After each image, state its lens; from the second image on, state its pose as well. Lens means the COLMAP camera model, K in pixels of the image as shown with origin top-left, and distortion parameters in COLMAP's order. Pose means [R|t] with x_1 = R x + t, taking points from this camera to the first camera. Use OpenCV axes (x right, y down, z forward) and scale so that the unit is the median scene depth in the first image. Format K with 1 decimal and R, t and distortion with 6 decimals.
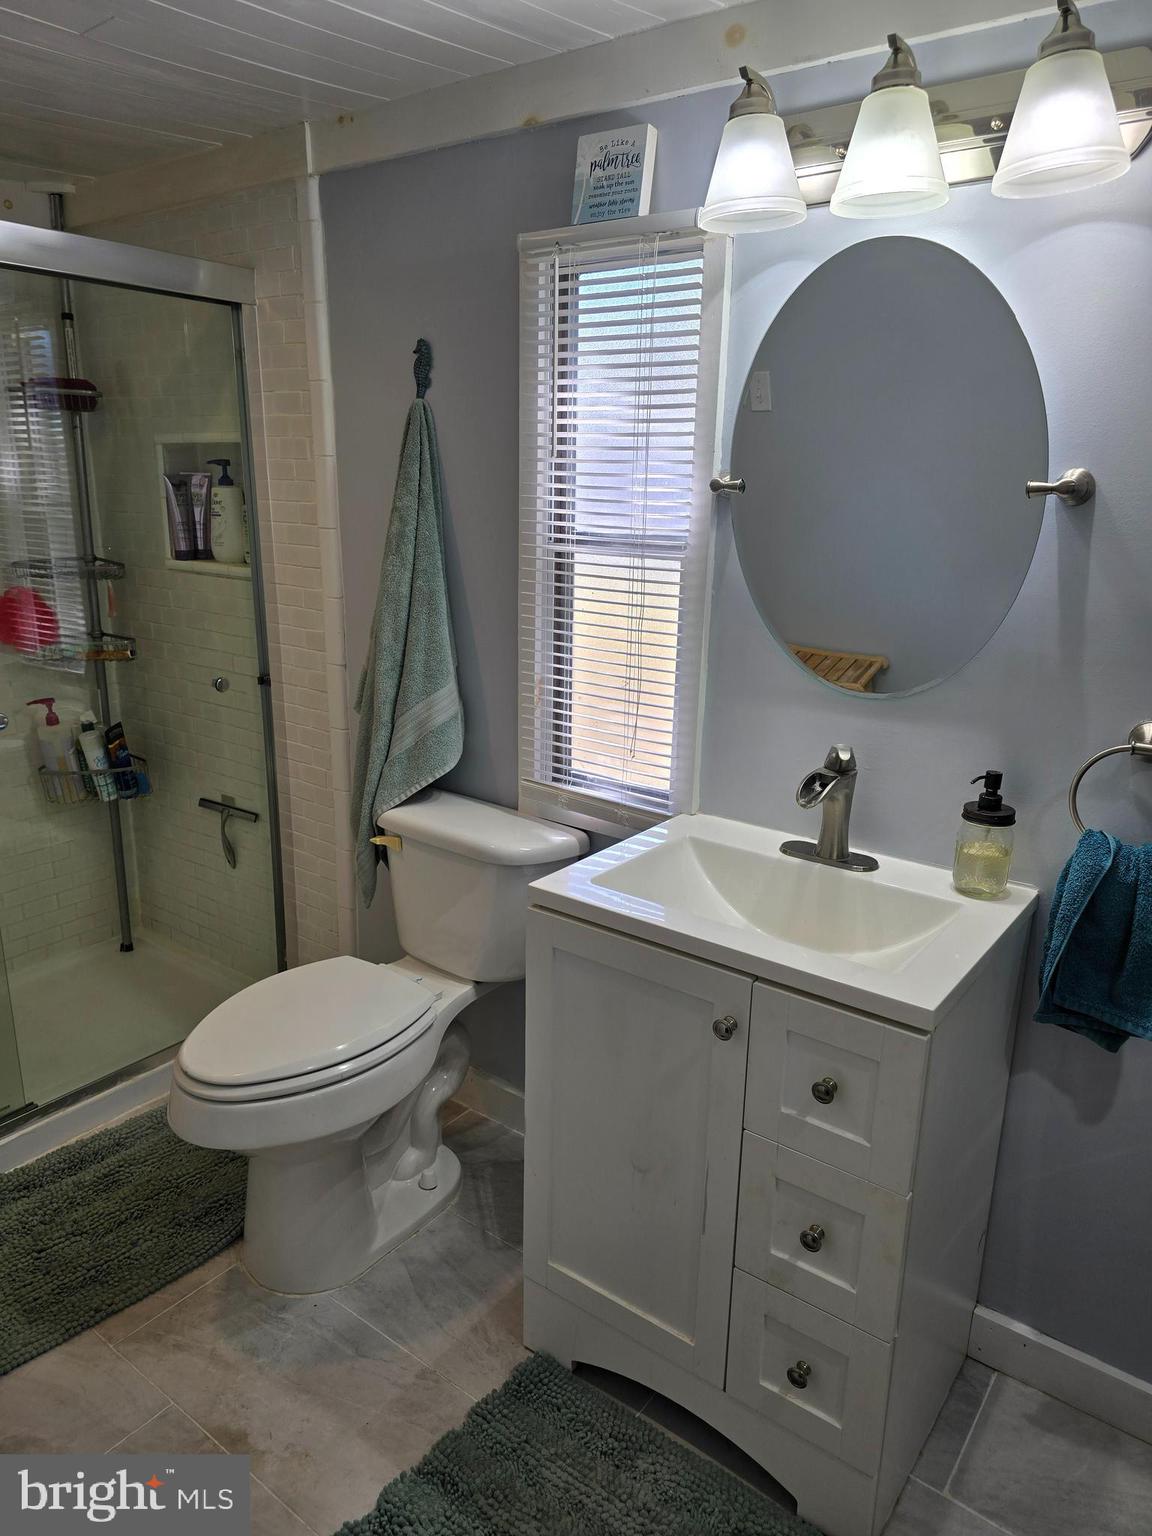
lens RADIAL K [[1029.2, 0, 576.0], [0, 1029.2, 768.0], [0, 0, 1]] dist [0.067629, -0.095313]
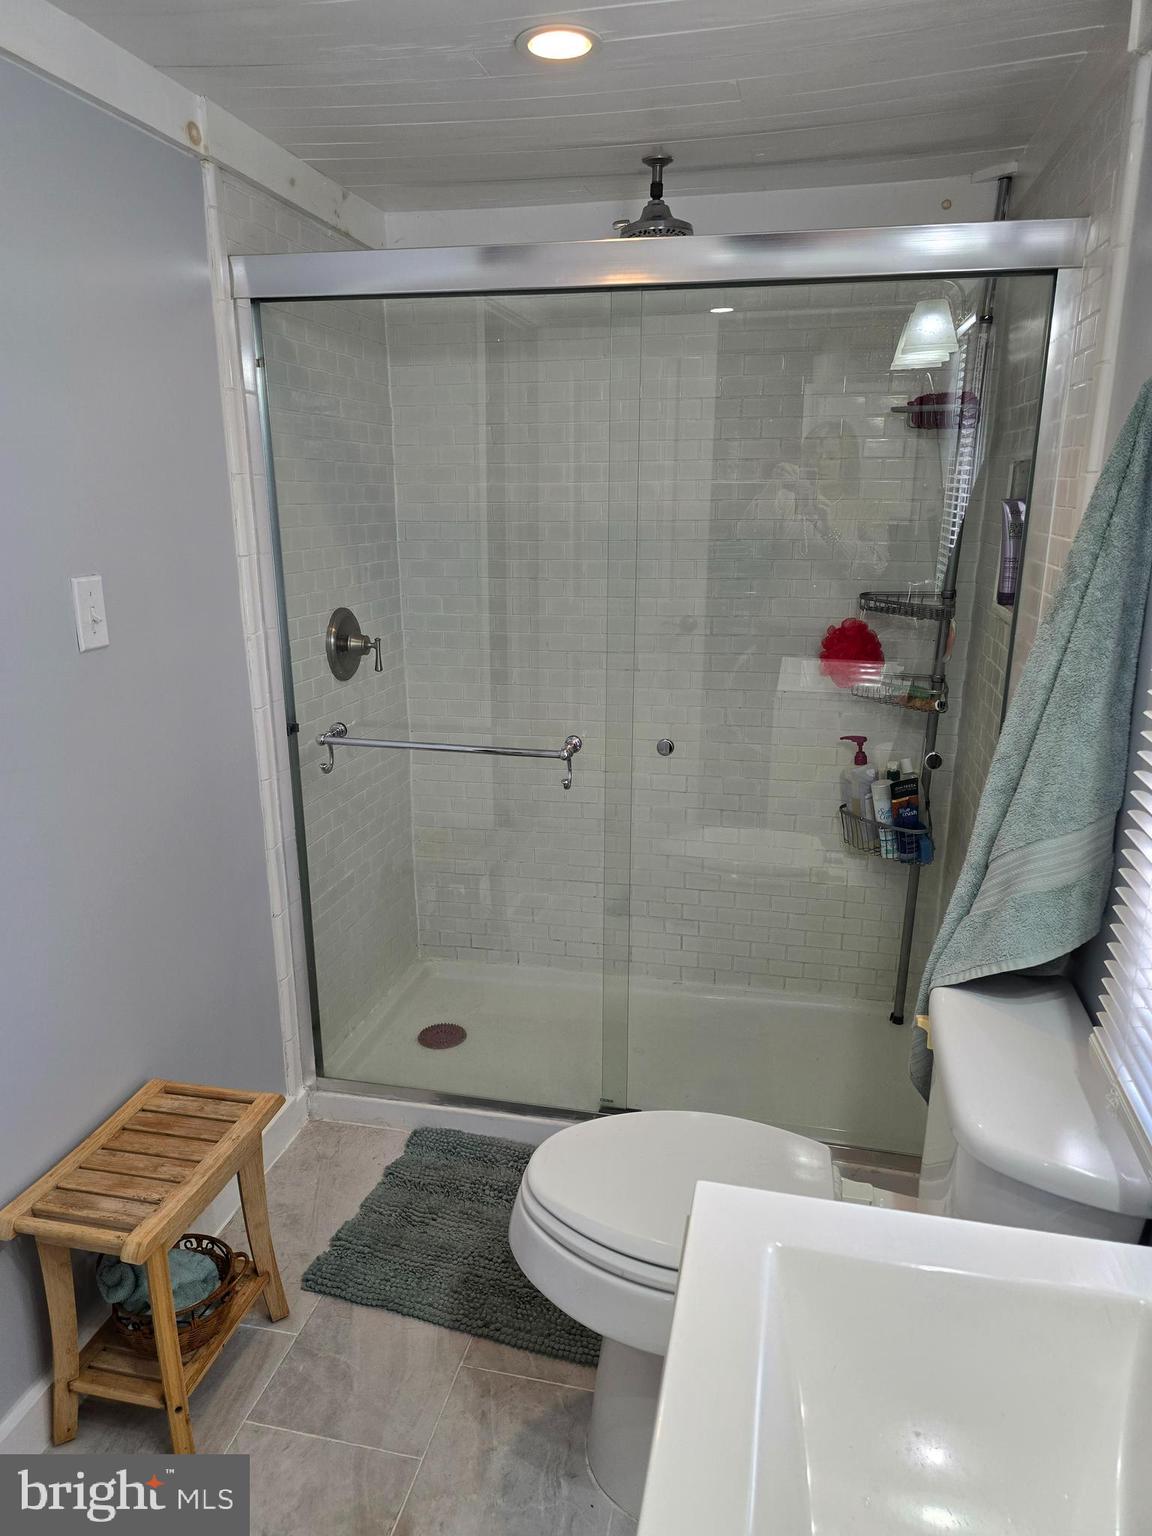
lens RADIAL K [[1038.5, 0, 576.0], [0, 1038.5, 768.0], [0, 0, 1]] dist [0.023743, -0.001077]
pose [[0.401389, 0.222507, -0.888469, 0.252449], [-0.234539, 0.962669, 0.135130, -0.112667], [0.885369, 0.154141, 0.438592, 0.378496]]
